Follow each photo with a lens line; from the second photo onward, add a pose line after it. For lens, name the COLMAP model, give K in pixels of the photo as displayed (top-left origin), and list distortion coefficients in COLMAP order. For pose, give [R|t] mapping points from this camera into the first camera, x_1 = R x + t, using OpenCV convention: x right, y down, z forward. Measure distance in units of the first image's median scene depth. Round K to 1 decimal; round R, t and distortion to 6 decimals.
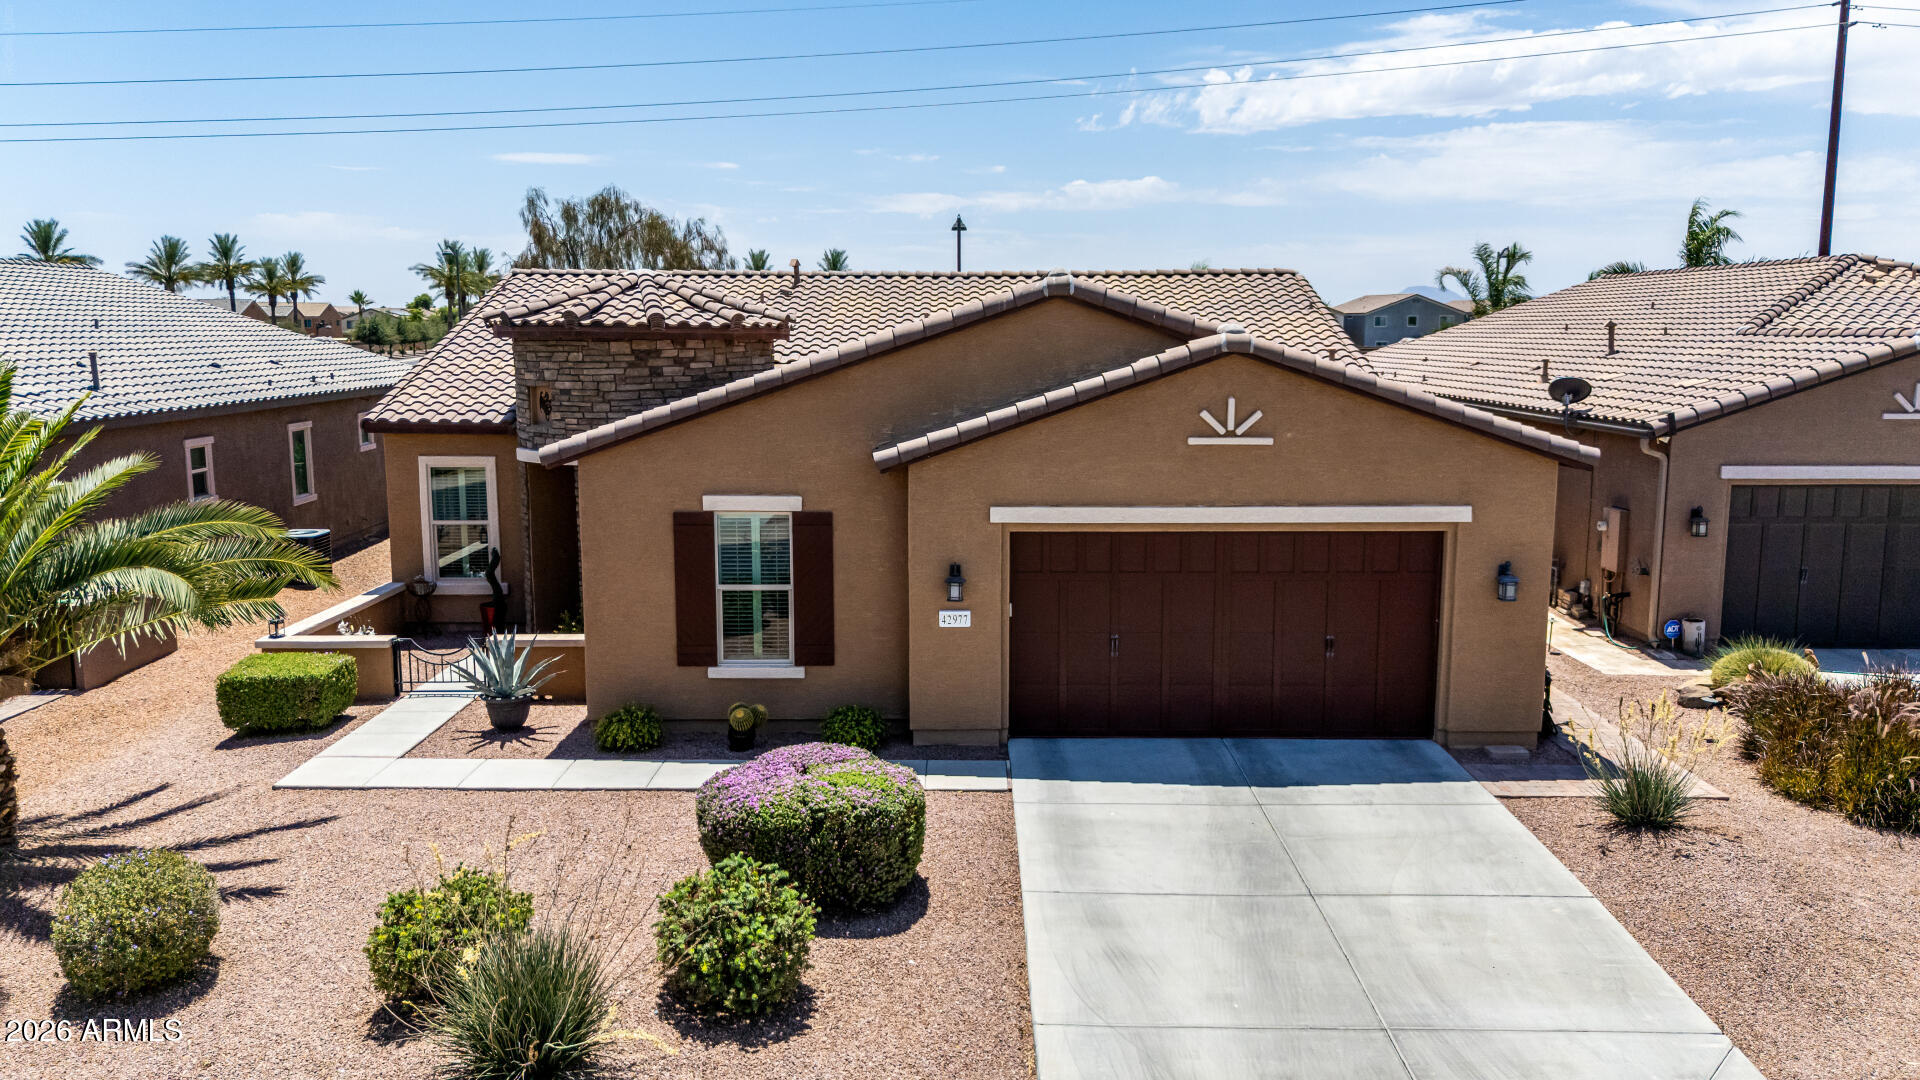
lens RADIAL K [[1420.3, 0, 960.3], [0, 1420.3, 528.0], [0, 0, 1]] dist [0.087387, -0.107212]
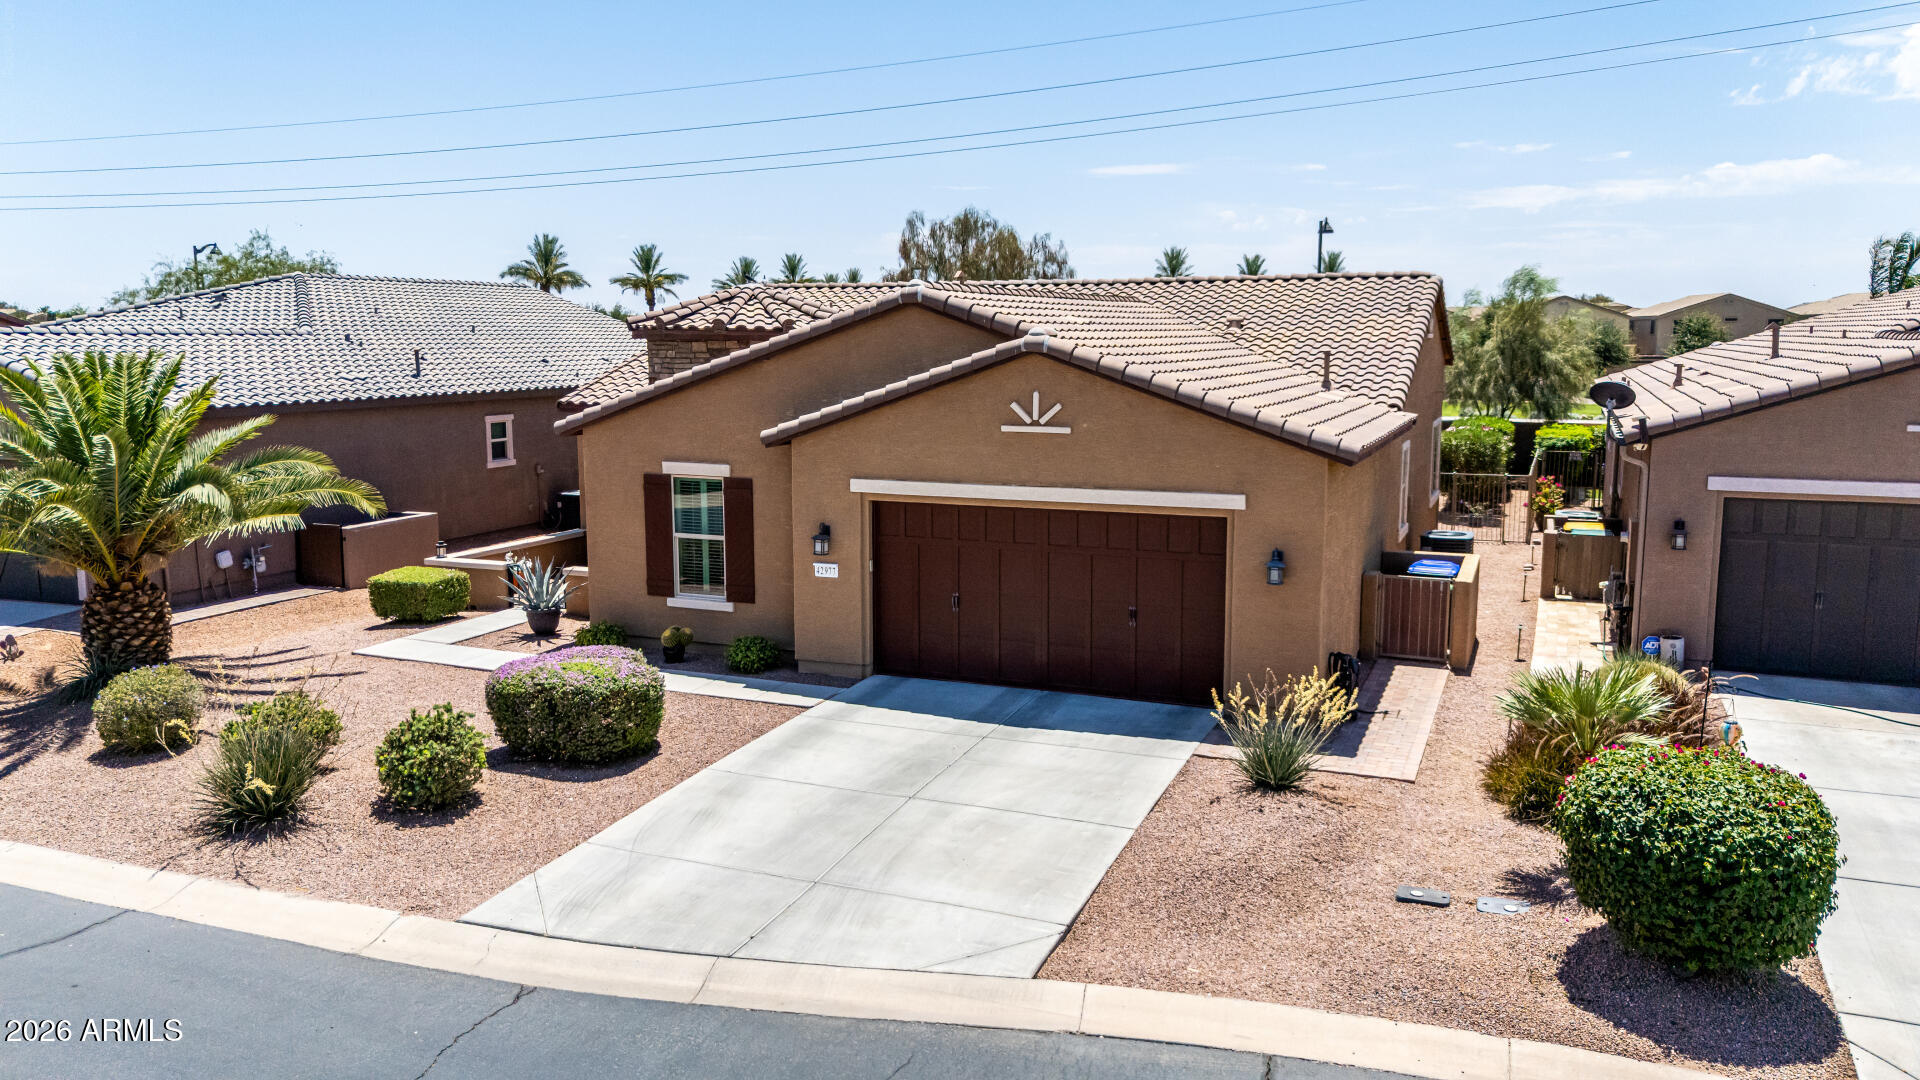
lens RADIAL K [[1420.3, 0, 960.3], [0, 1420.3, 528.0], [0, 0, 1]] dist [0.087387, -0.107212]
pose [[0.923327, 0.052411, -0.380421, 0.562210], [-0.053731, 0.998530, 0.007158, 0.013194], [0.380237, 0.013831, 0.924786, -0.079001]]
